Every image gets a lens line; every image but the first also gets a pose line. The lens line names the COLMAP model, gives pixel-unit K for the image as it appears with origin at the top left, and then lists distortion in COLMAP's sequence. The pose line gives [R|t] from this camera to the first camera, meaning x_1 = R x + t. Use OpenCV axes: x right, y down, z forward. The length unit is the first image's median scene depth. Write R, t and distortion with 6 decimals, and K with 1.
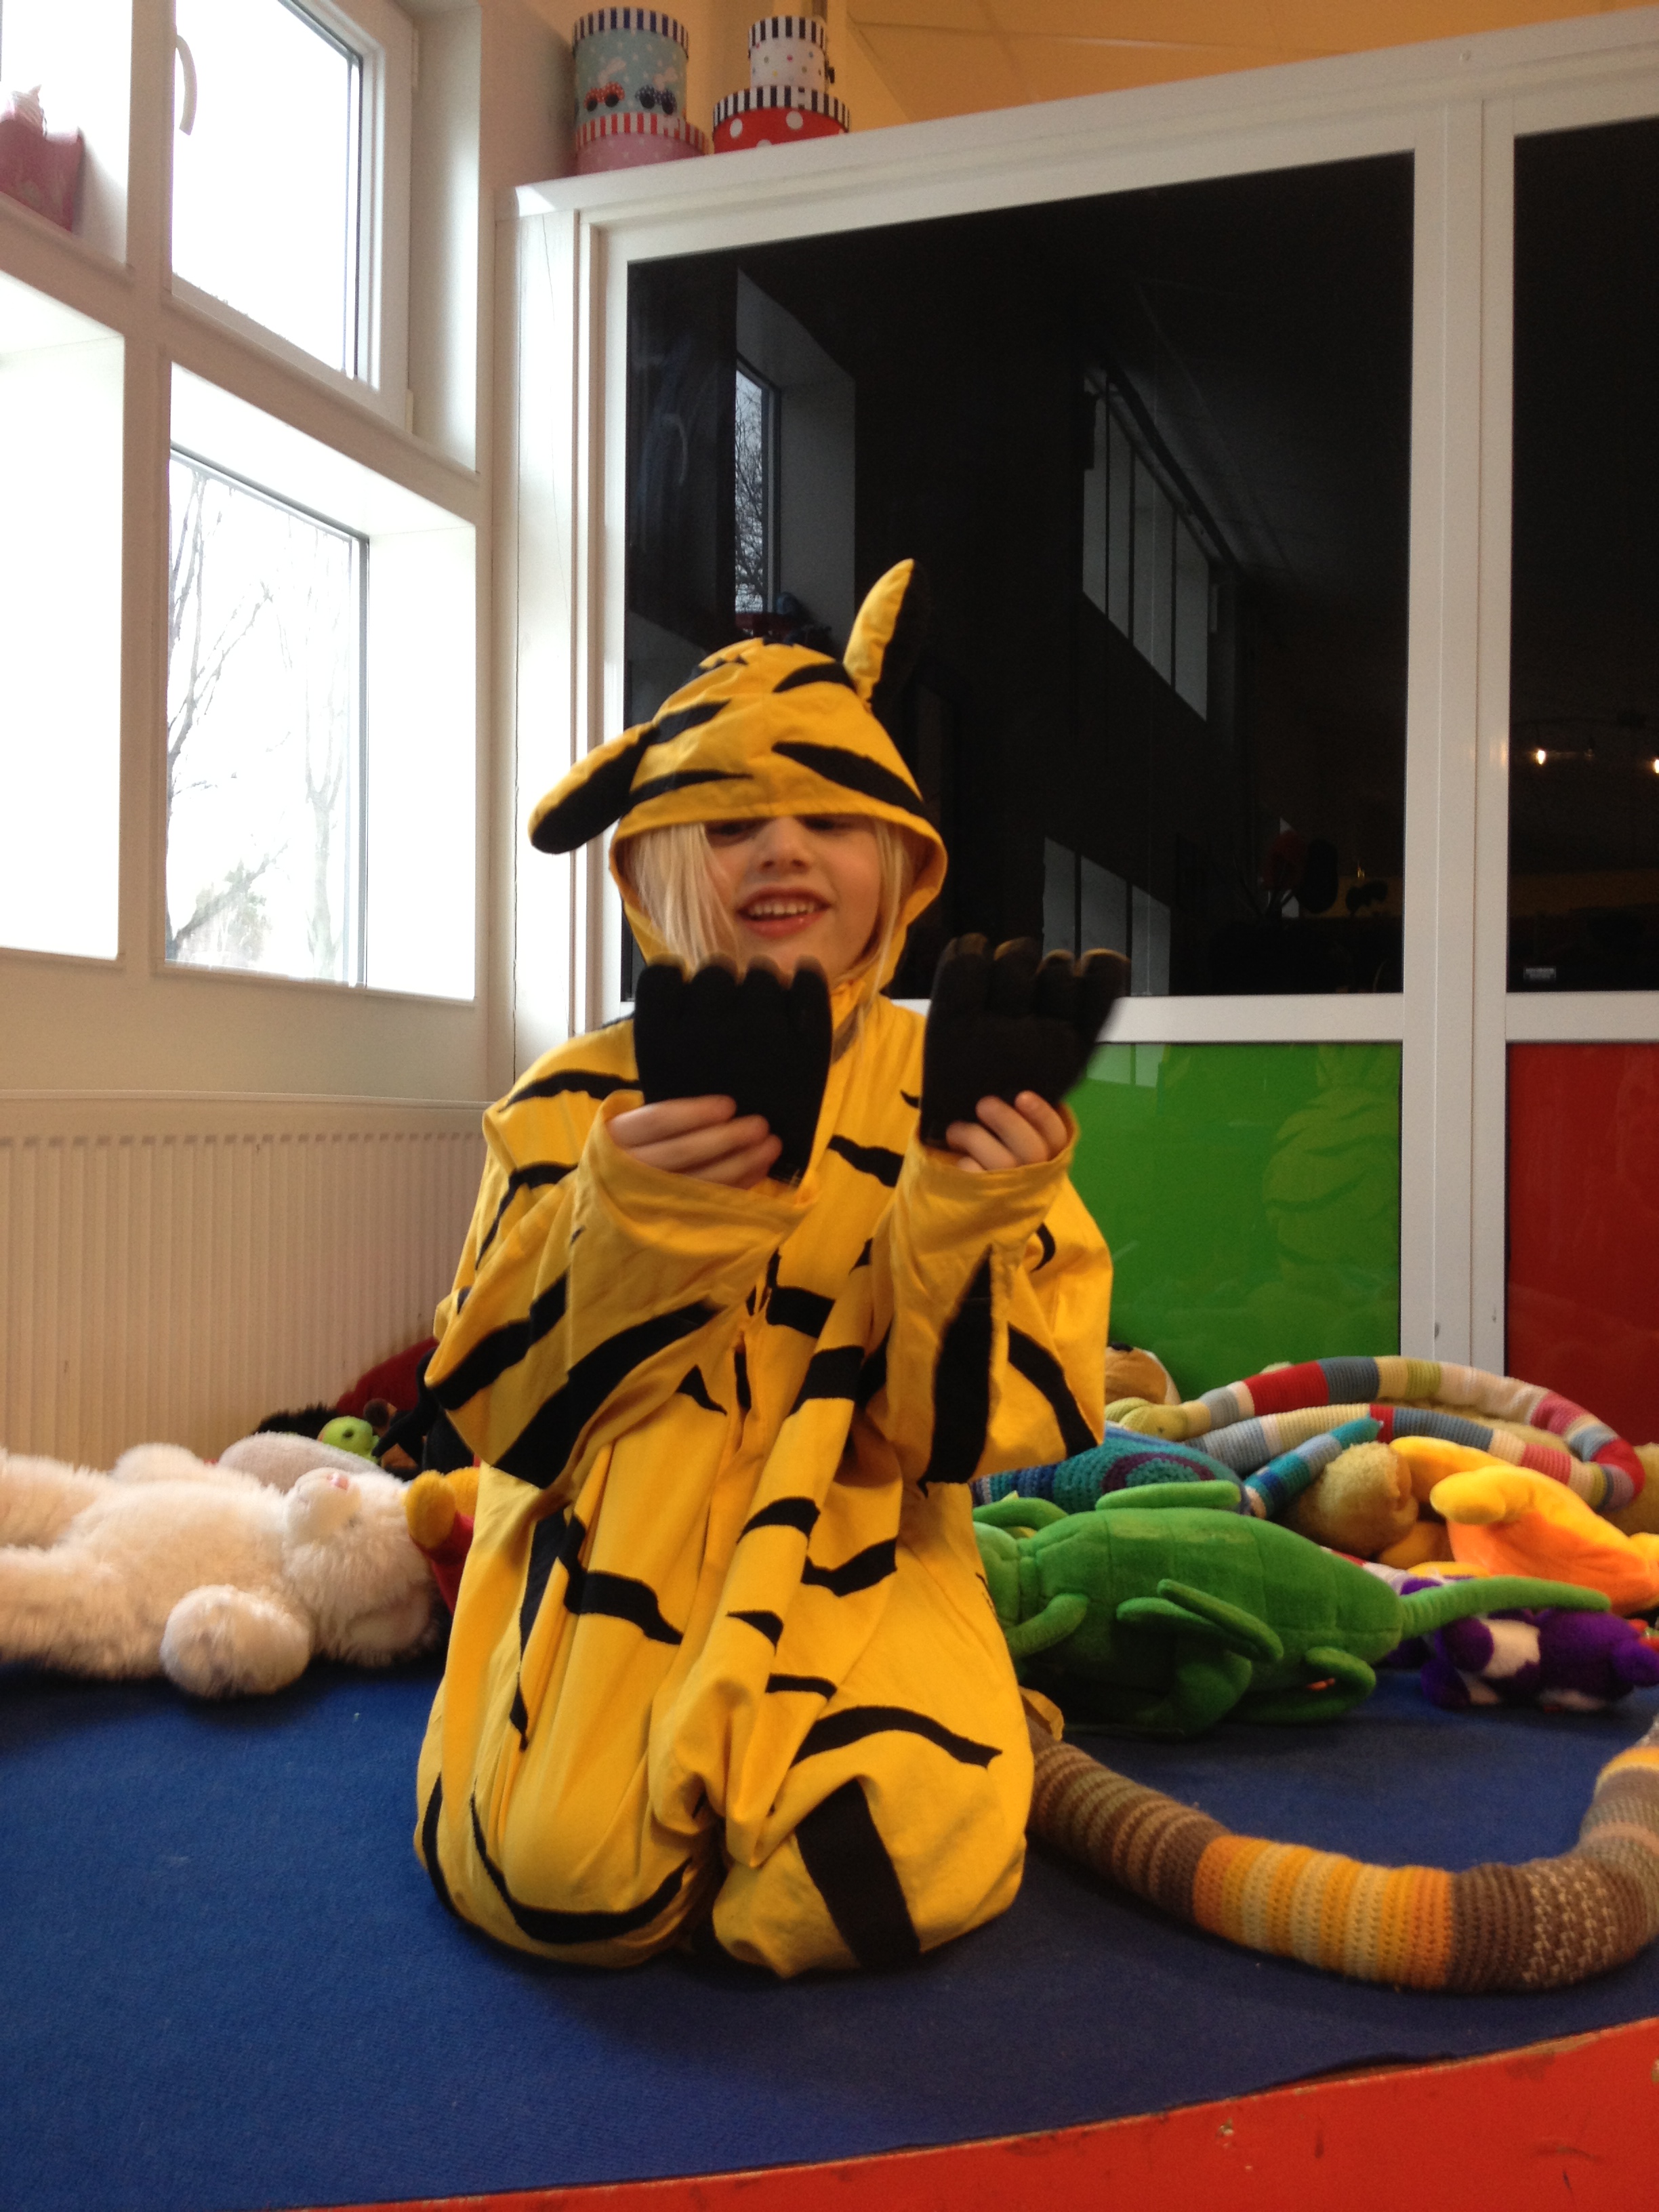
lens RADIAL K [[2110.8, 0, 829.5], [0, 2110.8, 1106.0], [0, 0, 1]] dist [-0.008012, -0.002465]
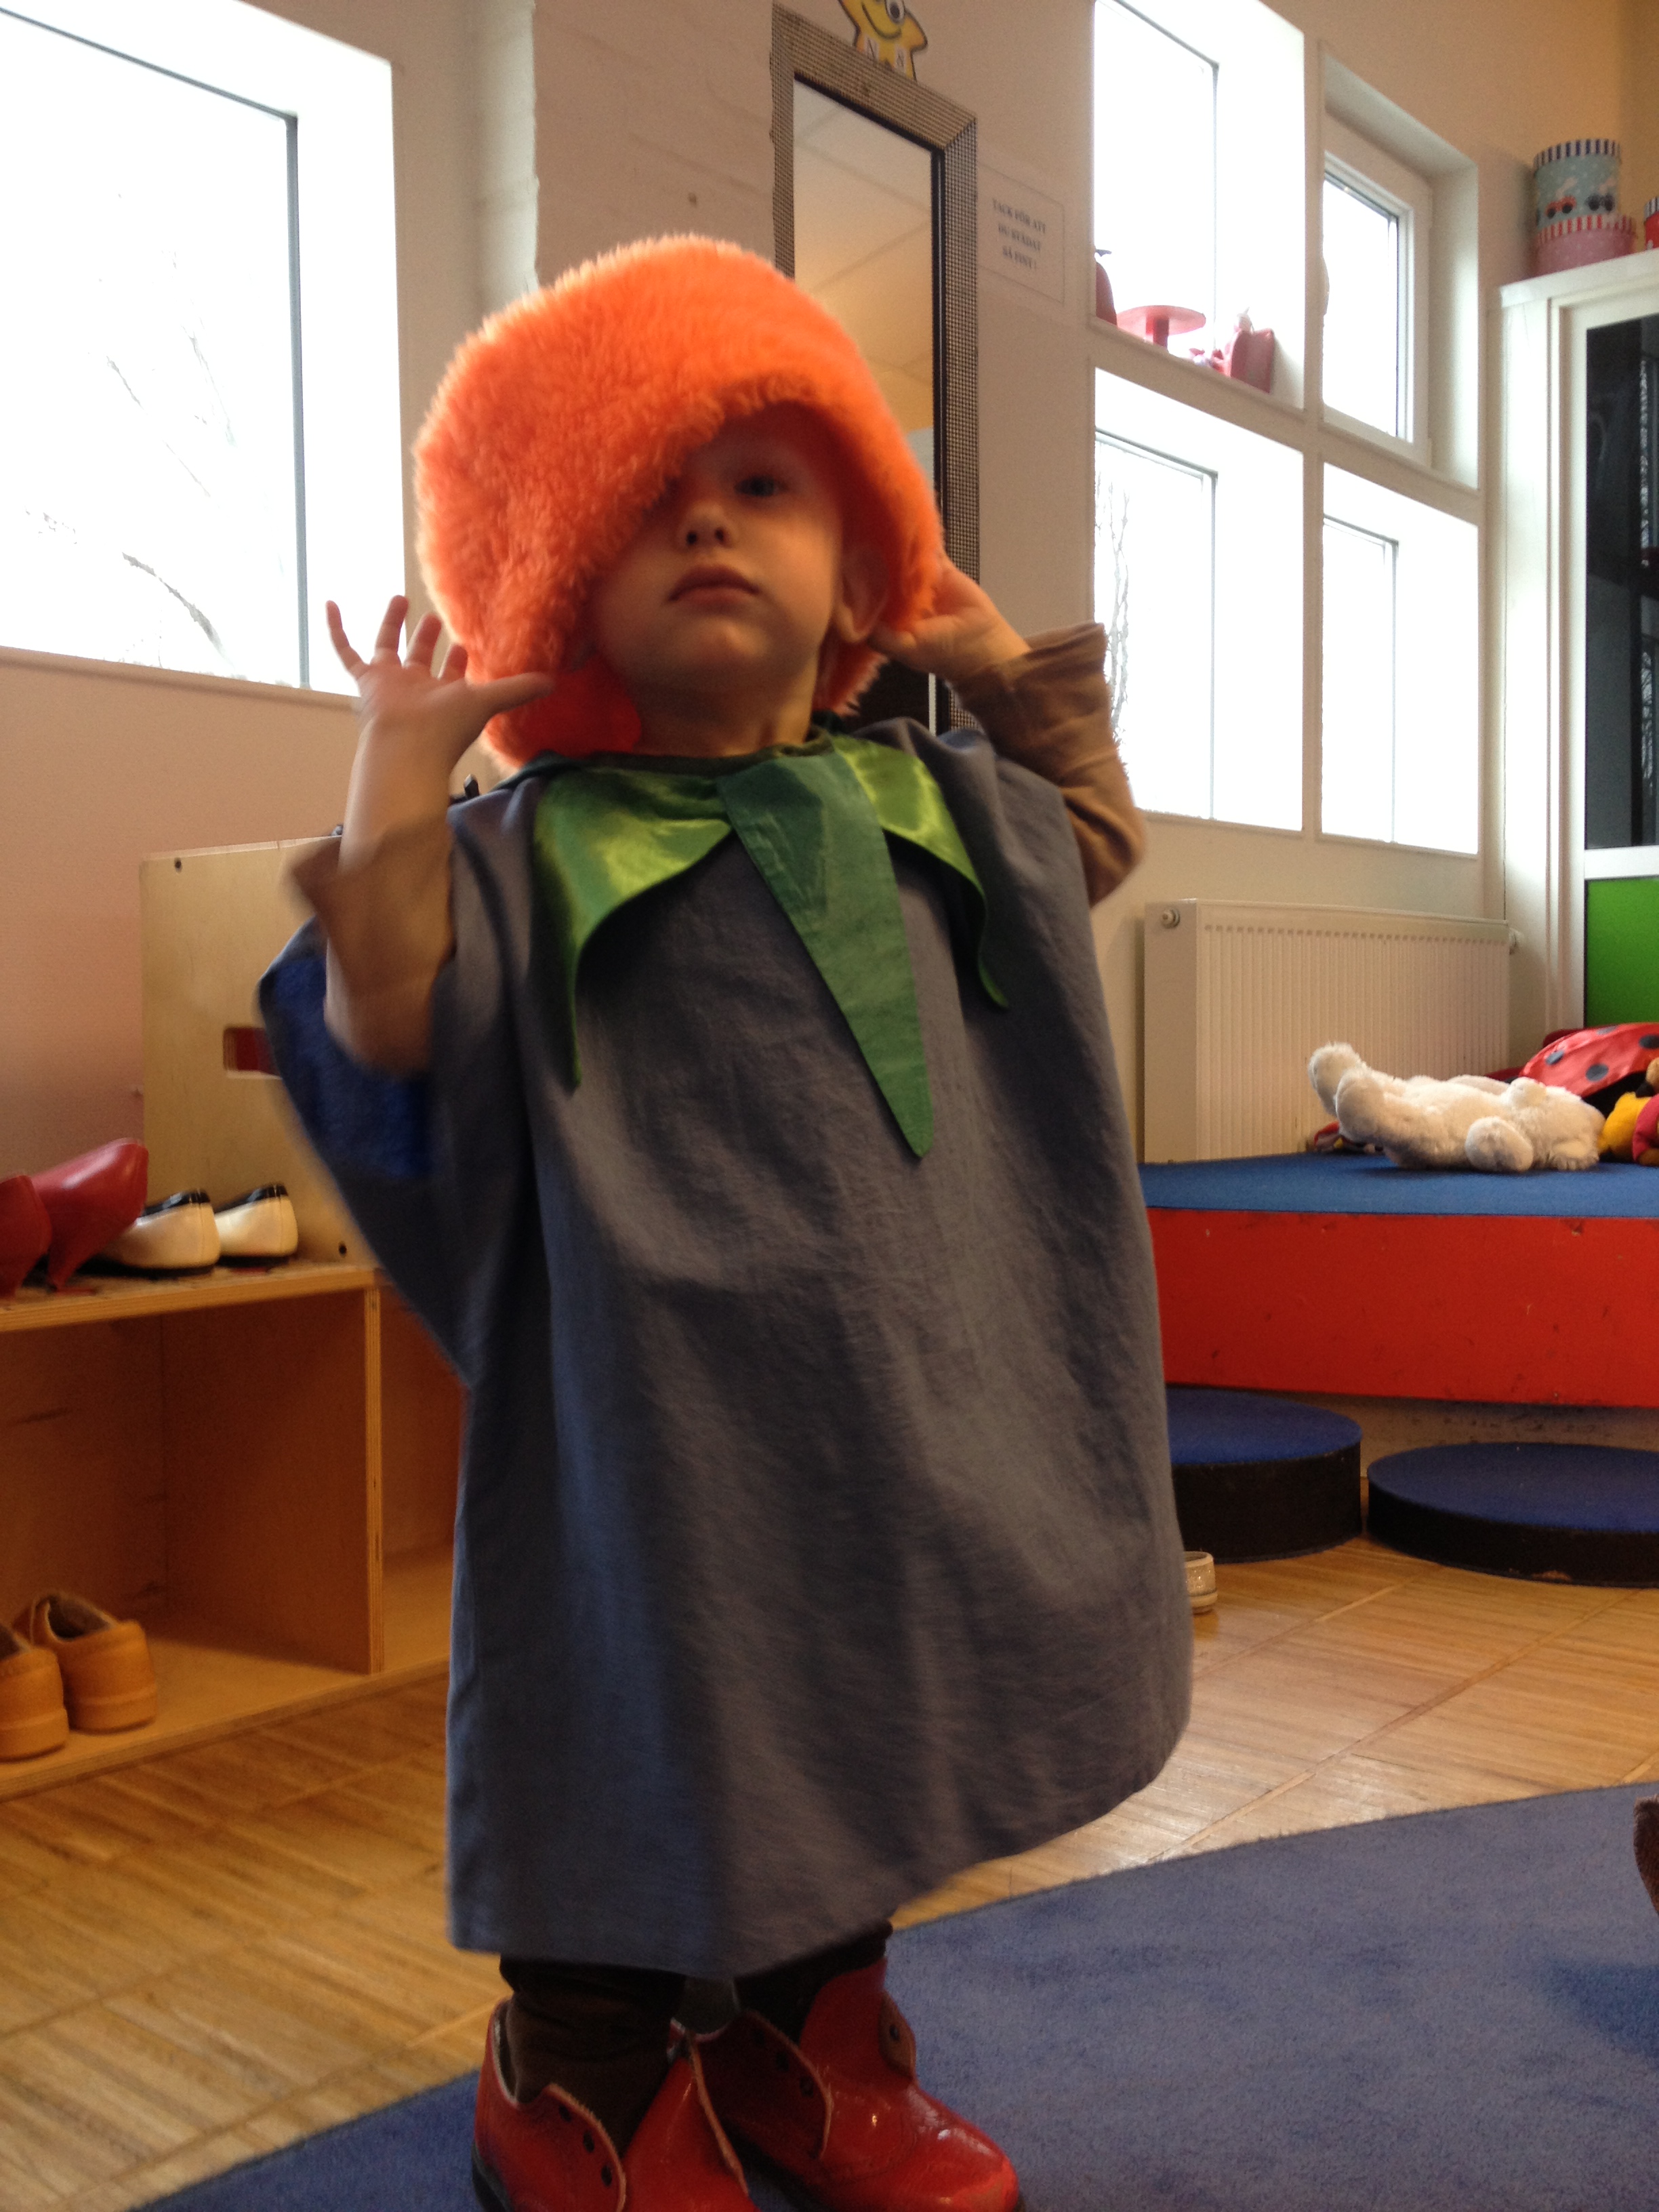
lens RADIAL K [[2110.8, 0, 829.5], [0, 2110.8, 1106.0], [0, 0, 1]] dist [-0.008012, -0.002465]
pose [[0.937357, -0.006788, -0.348305, -0.082848], [0.022293, 0.998930, 0.040527, 0.055565], [0.347657, -0.045753, 0.936505, -0.537495]]
